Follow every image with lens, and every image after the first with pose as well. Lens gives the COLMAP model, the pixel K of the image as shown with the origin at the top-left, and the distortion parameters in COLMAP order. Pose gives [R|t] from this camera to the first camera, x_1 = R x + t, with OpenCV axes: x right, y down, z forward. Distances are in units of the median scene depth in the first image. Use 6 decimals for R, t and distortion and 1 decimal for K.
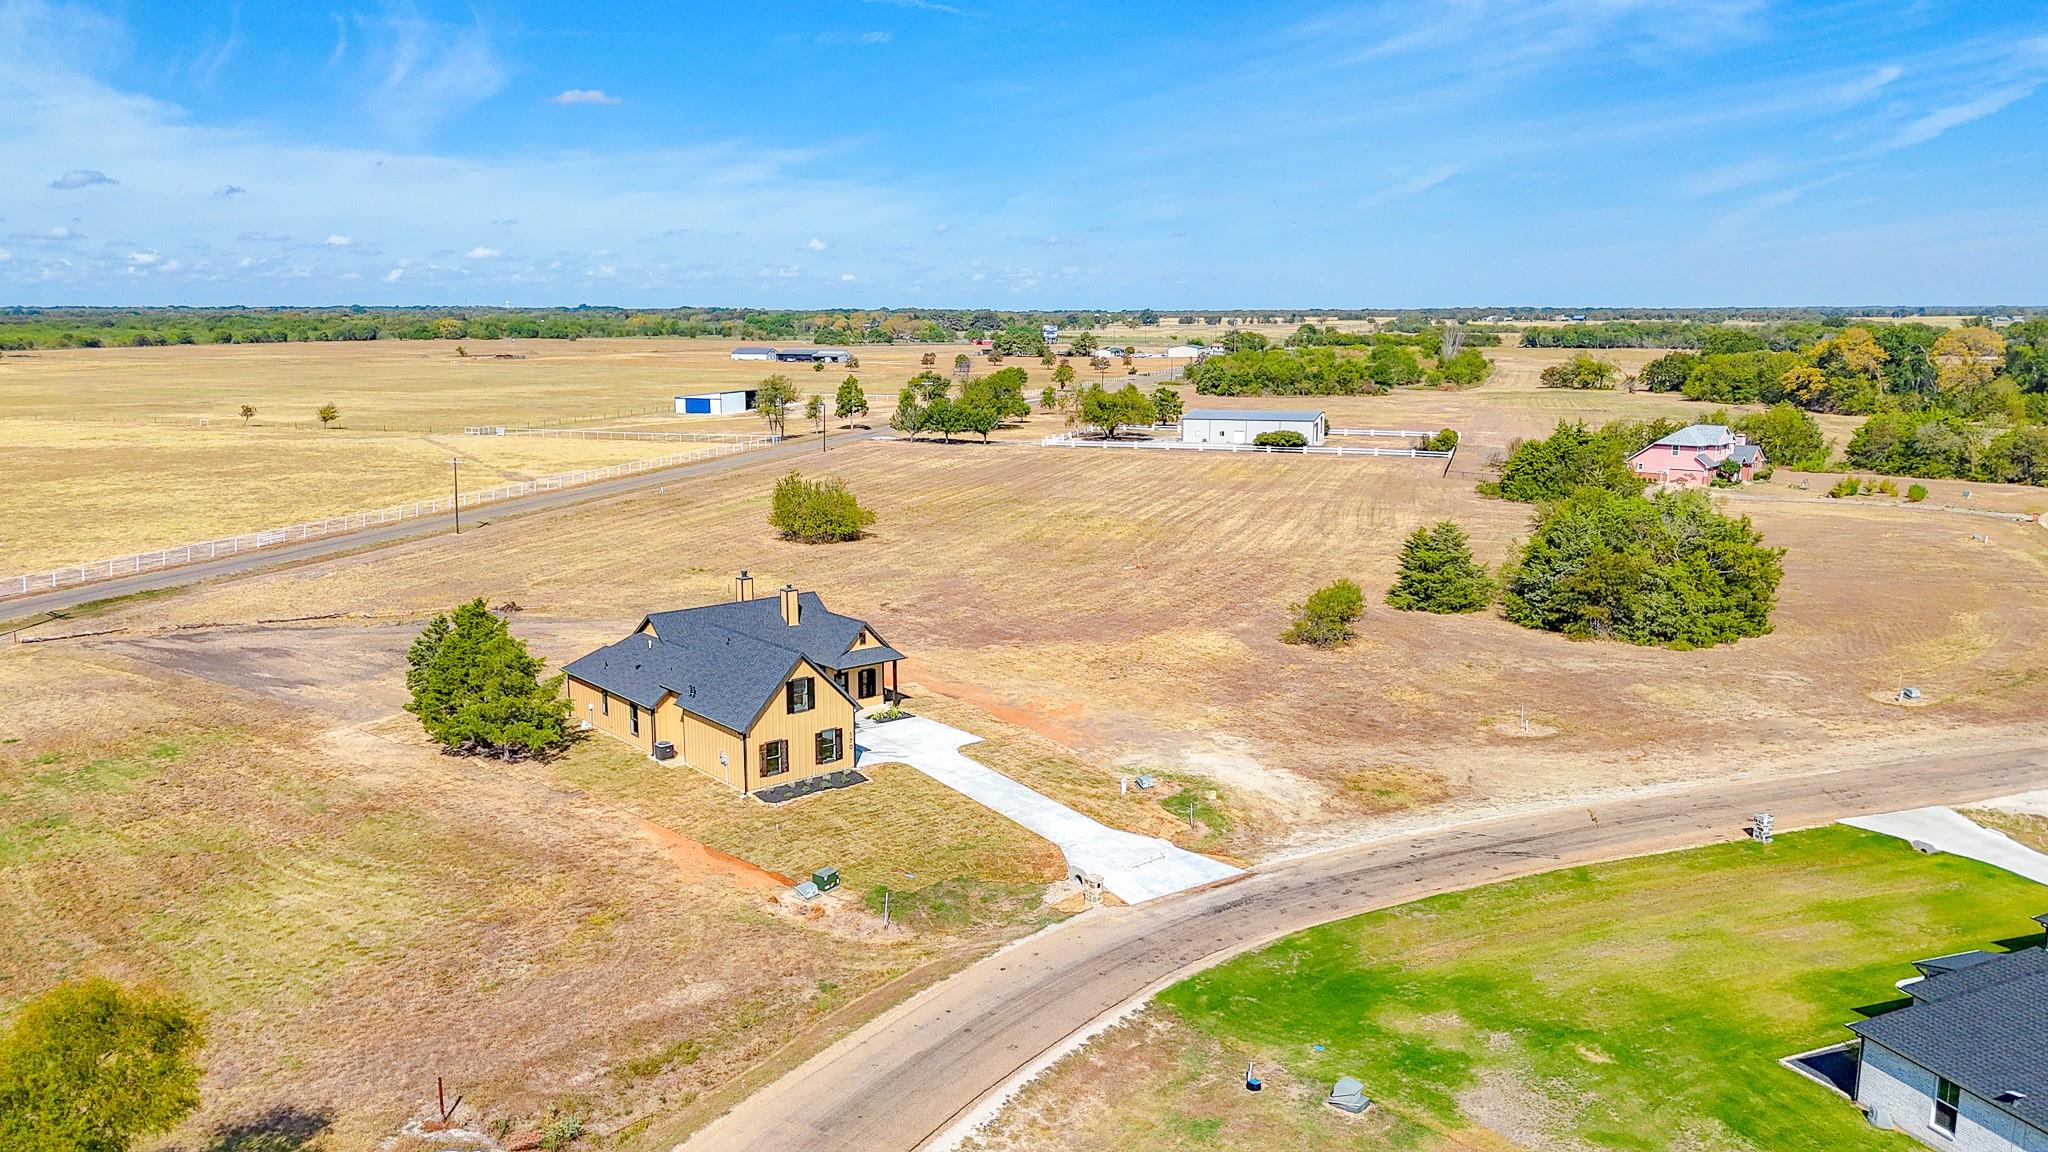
lens RADIAL K [[1534.5, 0, 1024.0], [0, 1534.5, 576.0], [0, 0, 1]] dist [0.079260, -0.085355]
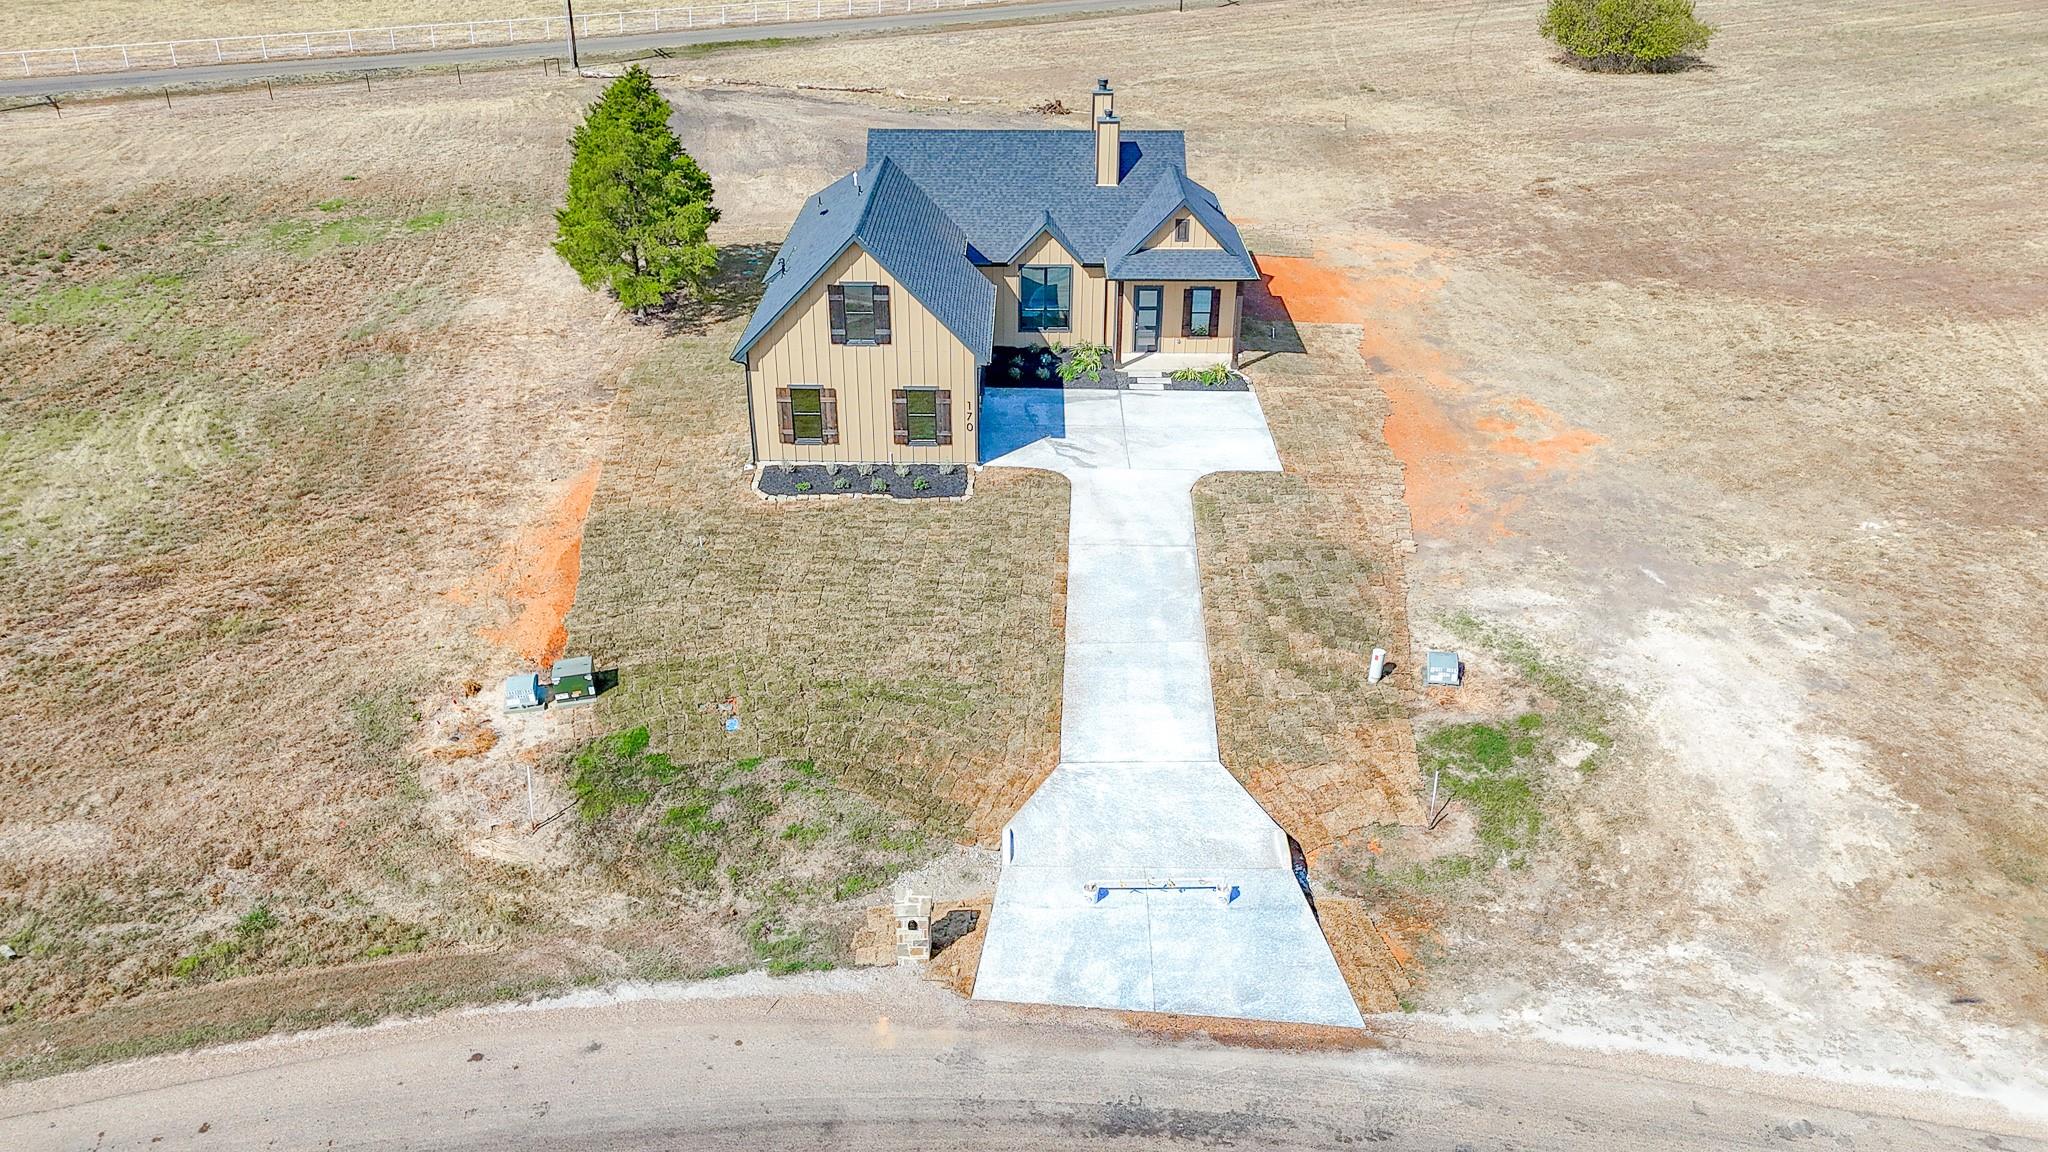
lens RADIAL K [[1534.5, 0, 1024.0], [0, 1534.5, 576.0], [0, 0, 1]] dist [0.079260, -0.085355]
pose [[0.764814, 0.298949, -0.570692, 0.163212], [-0.117492, 0.935689, 0.332689, -0.016306], [0.633447, -0.187393, 0.750752, 0.422014]]
